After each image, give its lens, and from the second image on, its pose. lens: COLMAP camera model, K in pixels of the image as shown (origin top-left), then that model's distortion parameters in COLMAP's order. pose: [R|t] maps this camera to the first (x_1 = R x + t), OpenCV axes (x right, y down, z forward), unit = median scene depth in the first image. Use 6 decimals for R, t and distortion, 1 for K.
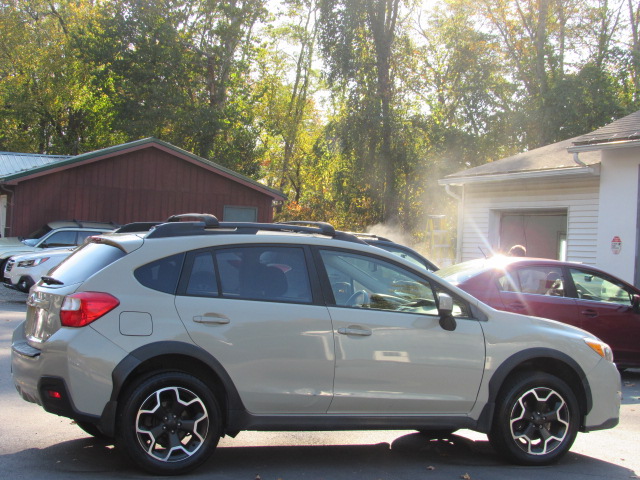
lens RADIAL K [[1411.0, 0, 320.0], [0, 1411.0, 240.0], [0, 0, 1]] dist [-0.121594, 0.229002]
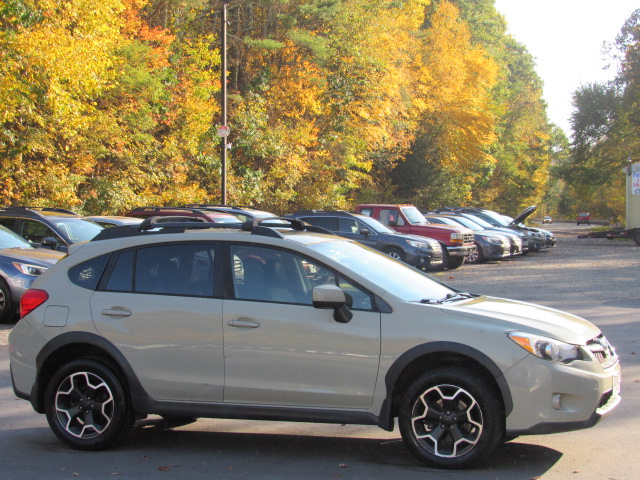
lens RADIAL K [[1411.0, 0, 320.0], [0, 1411.0, 240.0], [0, 0, 1]] dist [-0.121594, 0.229002]
pose [[0.750820, -0.039040, -0.659352, 0.742050], [0.039939, 0.999109, -0.013677, 0.020093], [0.659298, -0.016065, 0.751710, 0.261738]]
